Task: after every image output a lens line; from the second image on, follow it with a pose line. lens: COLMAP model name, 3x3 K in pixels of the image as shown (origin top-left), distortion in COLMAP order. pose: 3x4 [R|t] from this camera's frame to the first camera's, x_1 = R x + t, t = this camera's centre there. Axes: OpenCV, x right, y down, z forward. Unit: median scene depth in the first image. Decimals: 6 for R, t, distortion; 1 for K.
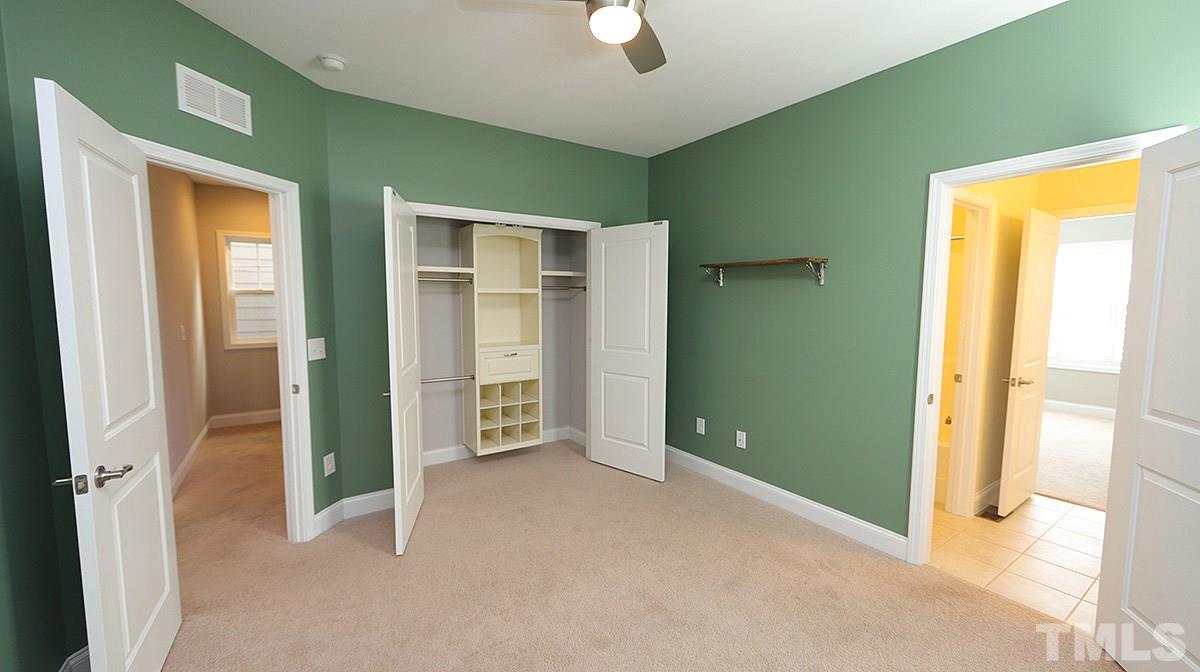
lens RADIAL K [[468.3, 0, 600.0], [0, 468.3, 336.0], [0, 0, 1]] dist [-0.000032, -0.000124]
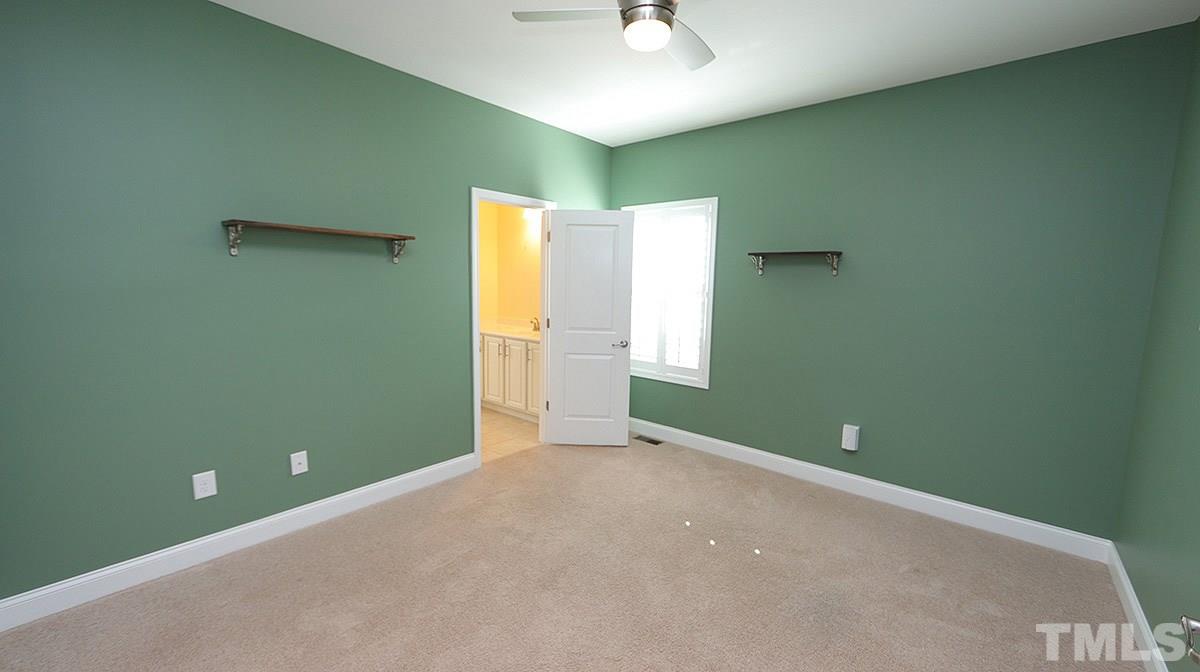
lens RADIAL K [[468.3, 0, 600.0], [0, 468.3, 336.0], [0, 0, 1]] dist [-0.000032, -0.000124]
pose [[-0.267971, -0.117716, 0.956208, -0.631875], [0.058753, 0.988663, 0.138177, -0.067116], [-0.961634, 0.093207, -0.258017, 0.853027]]
